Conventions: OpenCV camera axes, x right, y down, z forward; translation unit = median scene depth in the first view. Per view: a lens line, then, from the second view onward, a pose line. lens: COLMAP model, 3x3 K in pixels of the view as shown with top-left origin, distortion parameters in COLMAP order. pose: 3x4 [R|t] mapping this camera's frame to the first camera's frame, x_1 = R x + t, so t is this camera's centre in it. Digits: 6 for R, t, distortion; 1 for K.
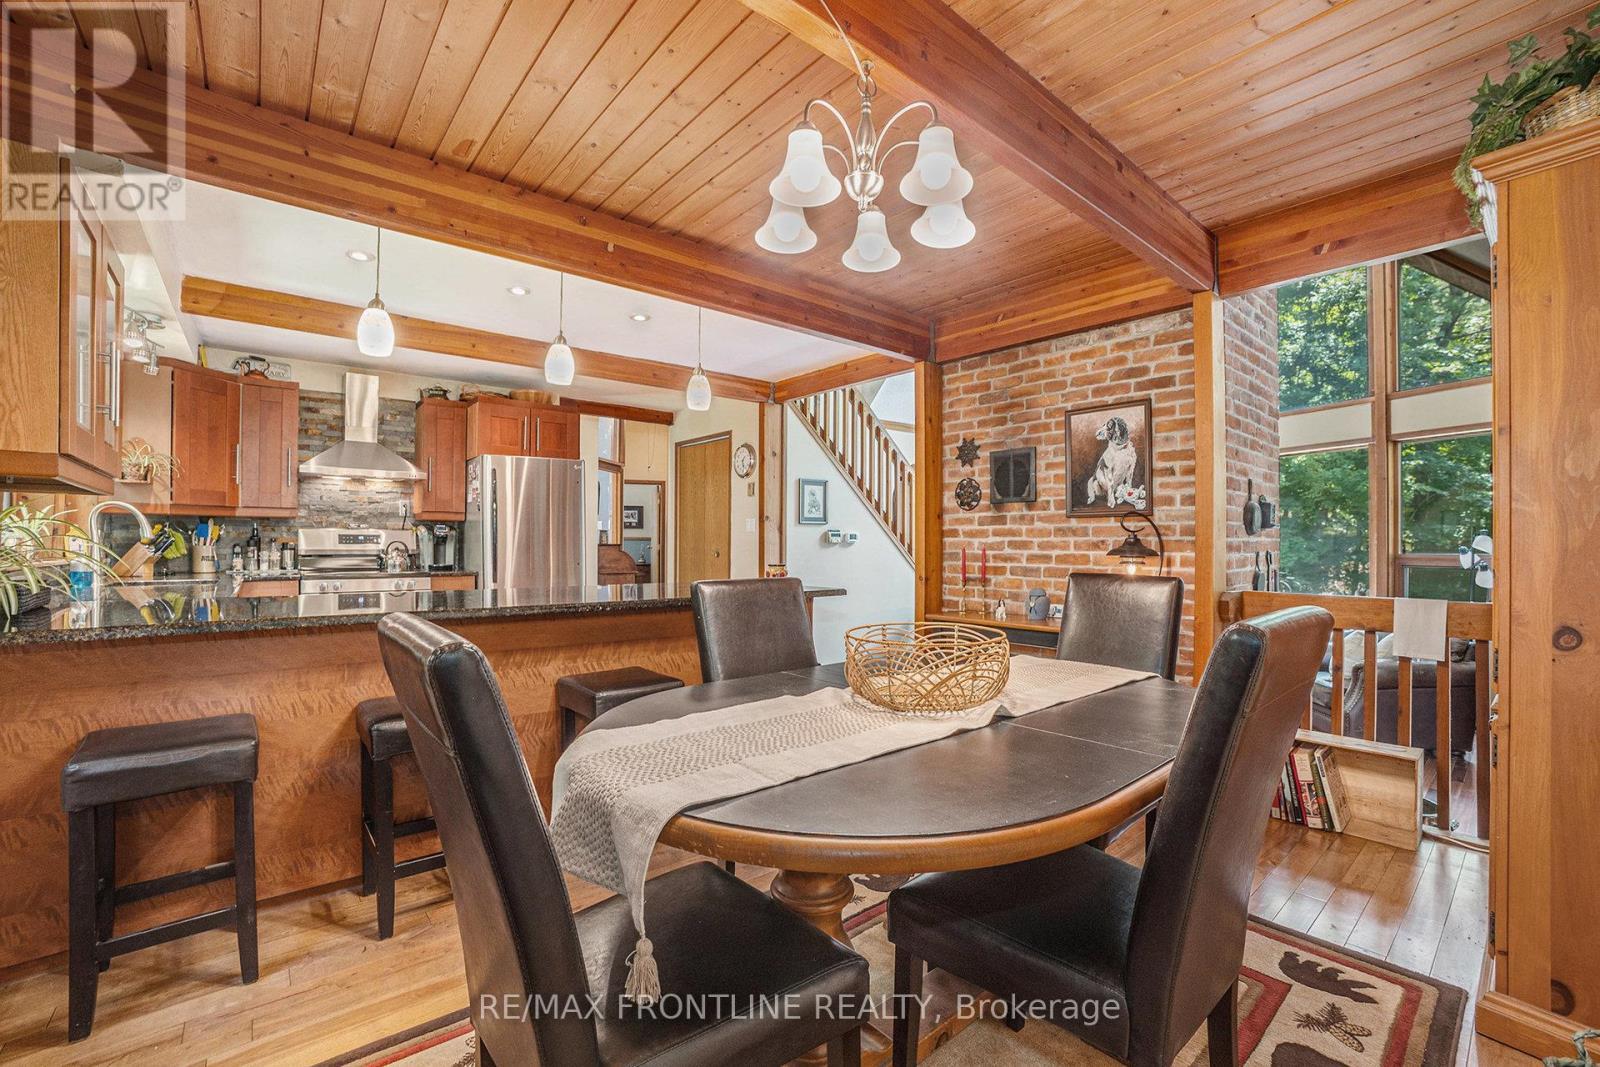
lens RADIAL K [[710.6, 0, 807.6], [0, 710.6, 528.3], [0, 0, 1]] dist [-0.018585, 0.002682]
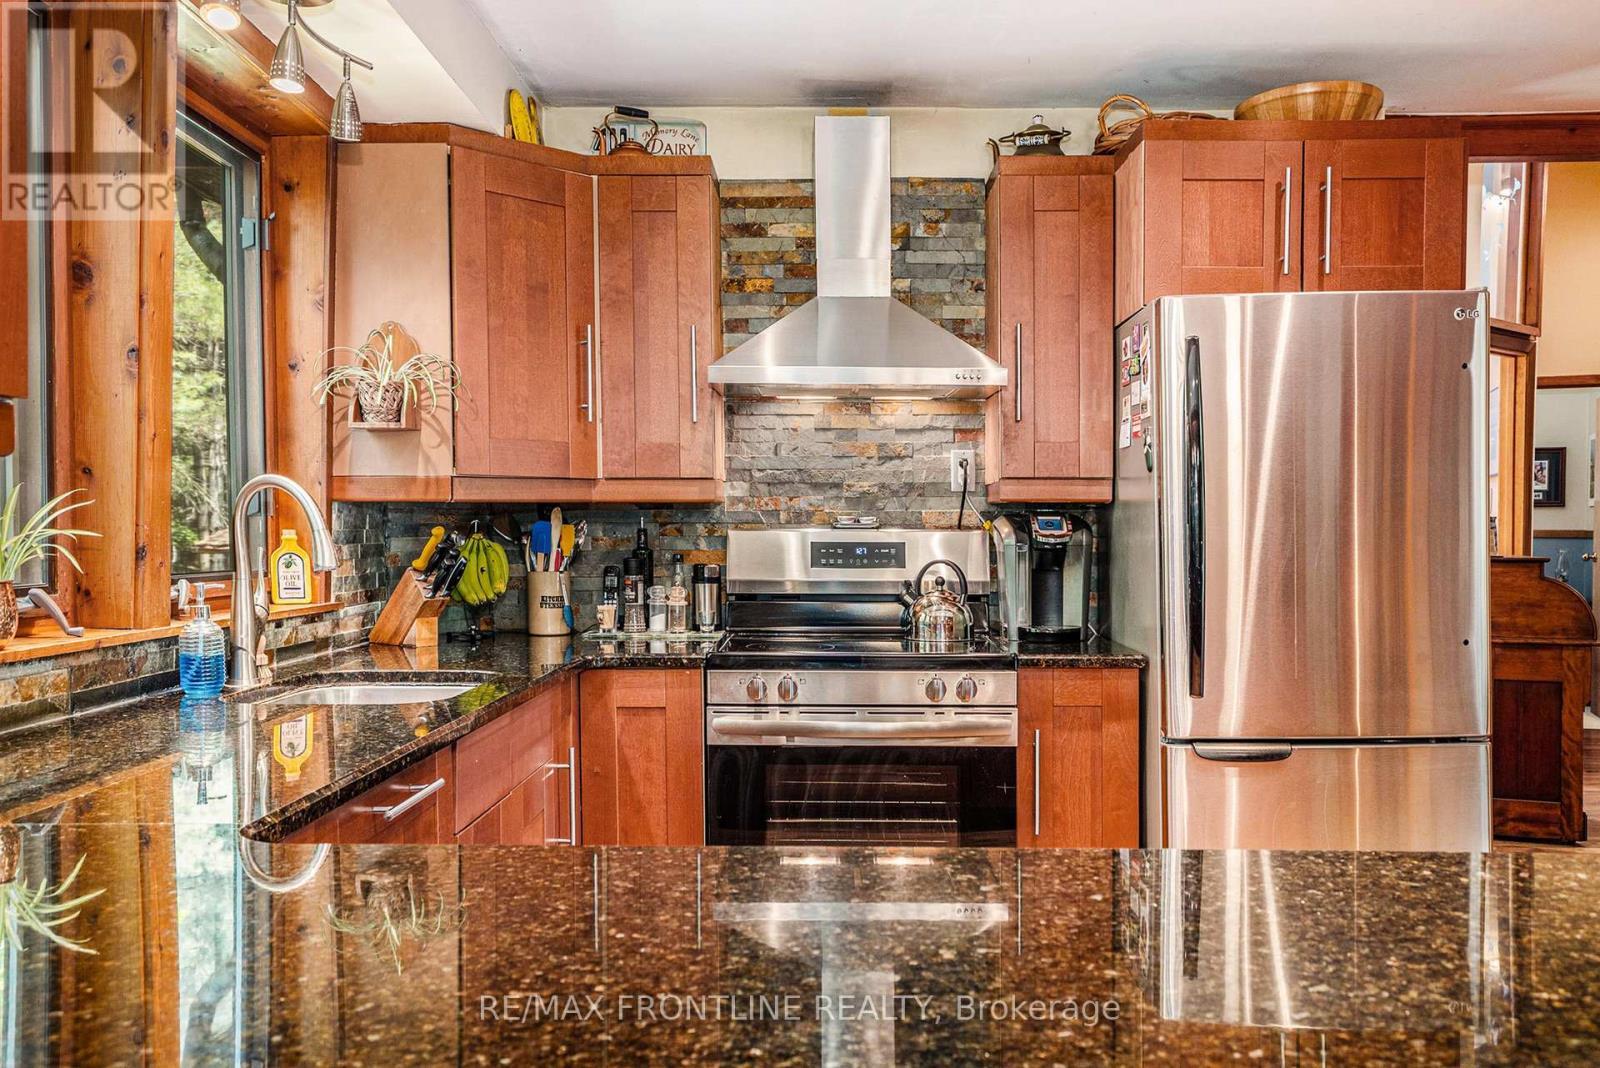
lens RADIAL K [[1444.6, 0, 799.7], [0, 1444.6, 523.0], [0, 0, 1]] dist [0.054543, 0.006400]
pose [[0.779013, -0.007009, -0.626969, -0.170195], [0.014607, 0.999869, 0.006971, -0.007941], [0.626838, -0.014588, 0.779013, 0.375305]]
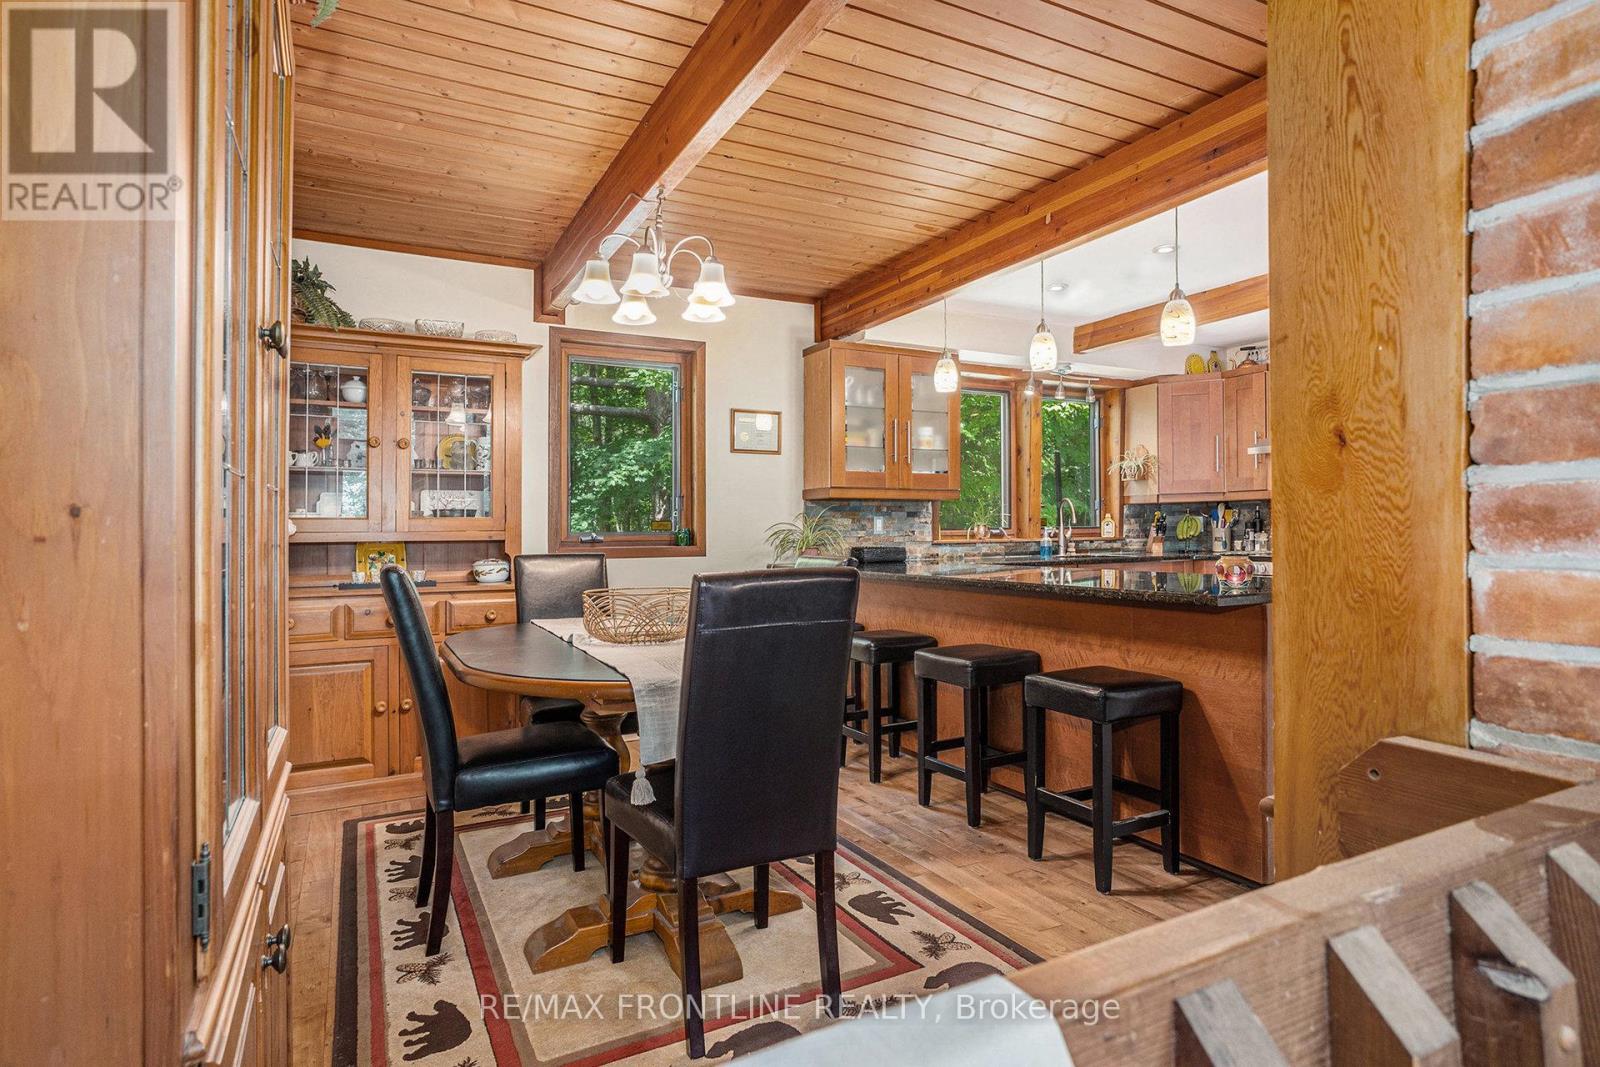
lens RADIAL K [[842.8, 0, 796.5], [0, 842.8, 520.5], [0, 0, 1]] dist [0.013865, -0.001325]
pose [[-0.170044, -0.013047, -0.985350, 0.552367], [0.032170, 0.999306, -0.018783, 0.015406], [0.984911, -0.034893, -0.169506, 0.511250]]
